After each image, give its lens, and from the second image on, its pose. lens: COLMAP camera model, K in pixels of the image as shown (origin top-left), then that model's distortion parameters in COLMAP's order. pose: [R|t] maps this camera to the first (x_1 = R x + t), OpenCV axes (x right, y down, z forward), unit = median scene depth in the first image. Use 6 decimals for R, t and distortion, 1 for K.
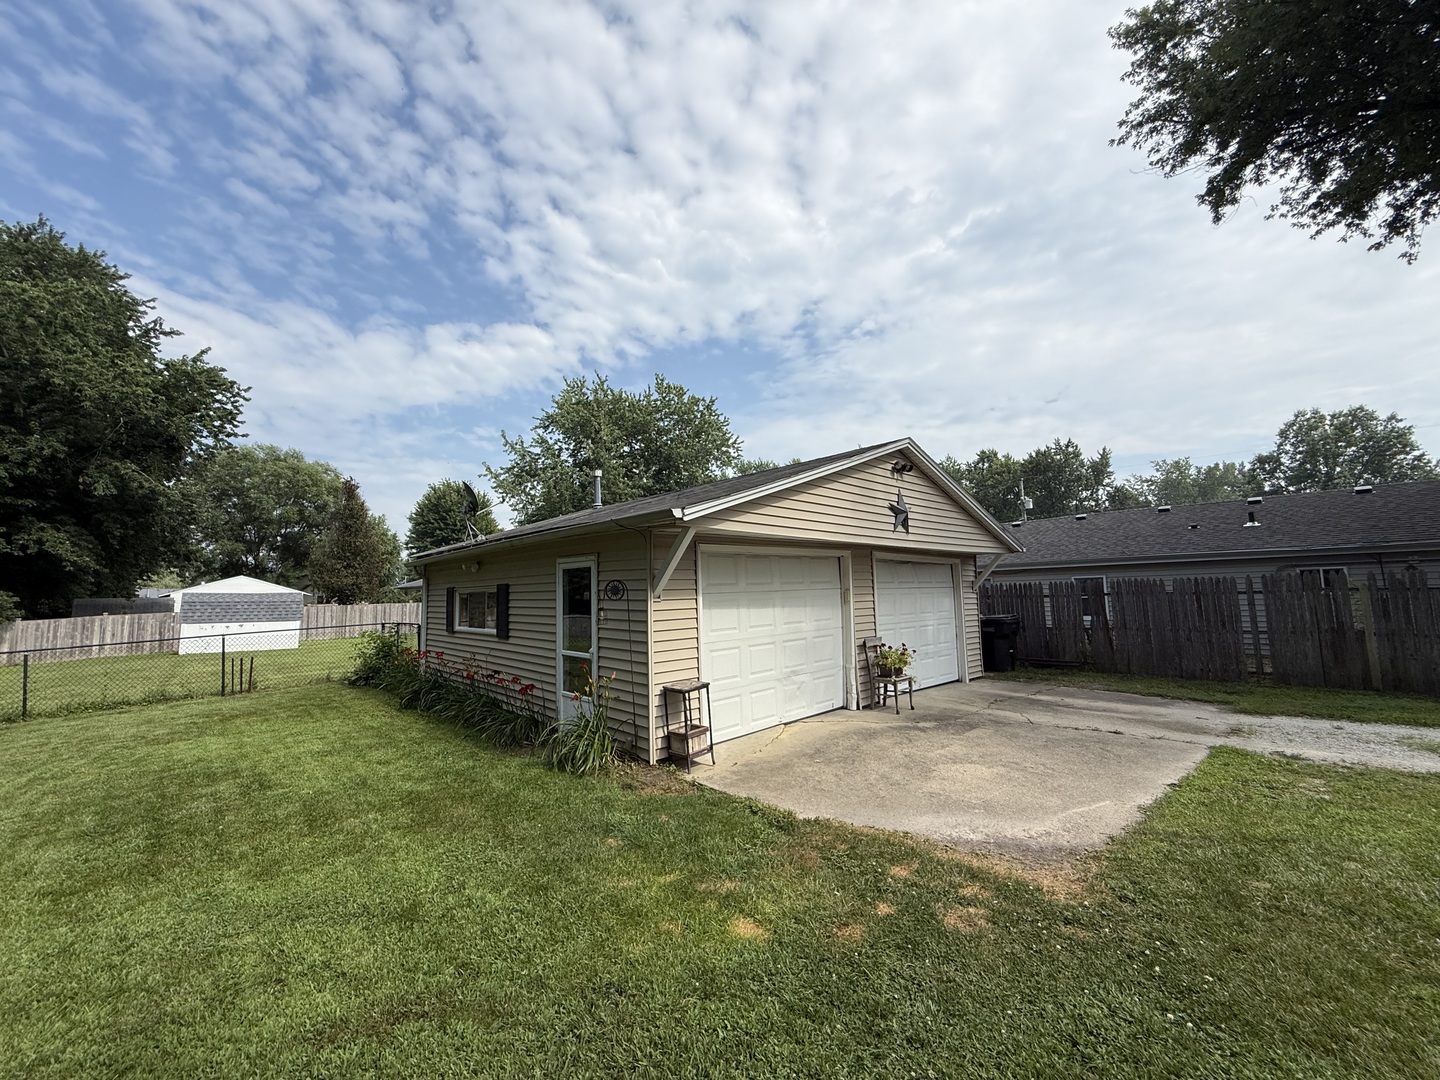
lens RADIAL K [[572.7, 0, 720.0], [0, 572.7, 540.0], [0, 0, 1]] dist [-0.000527, 0.000426]
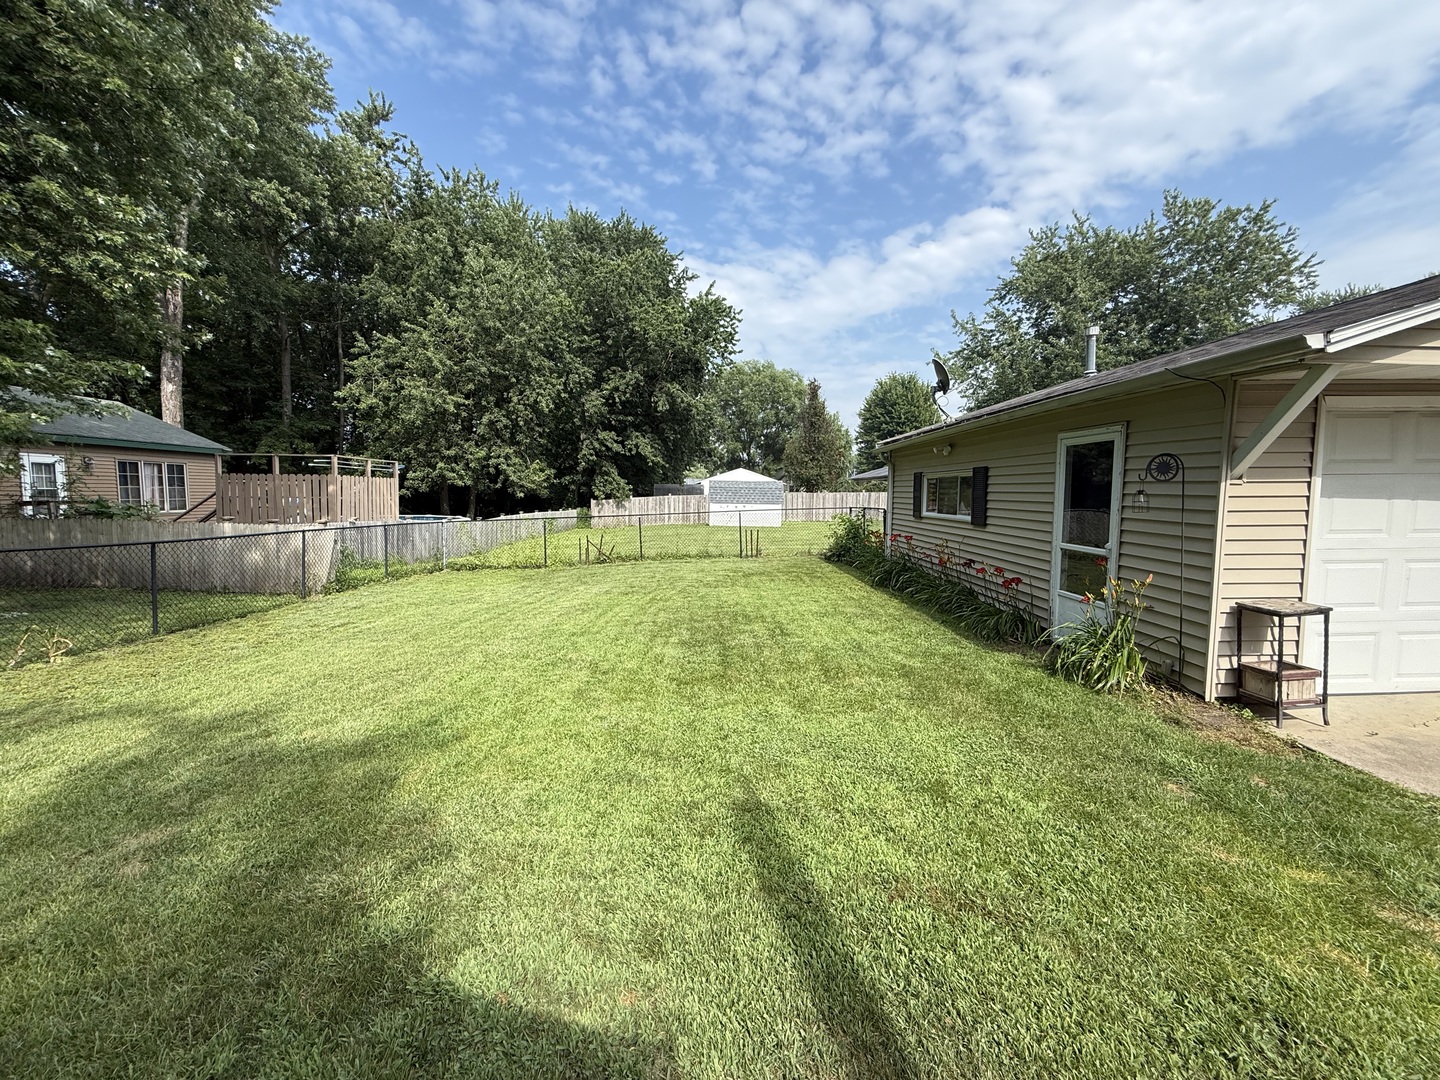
lens RADIAL K [[572.7, 0, 720.0], [0, 572.7, 540.0], [0, 0, 1]] dist [-0.000527, 0.000426]
pose [[0.748802, 0.078905, -0.658081, -0.095637], [0.042714, 0.985079, 0.166715, 0.025693], [0.661416, -0.152946, 0.734259, 0.047903]]
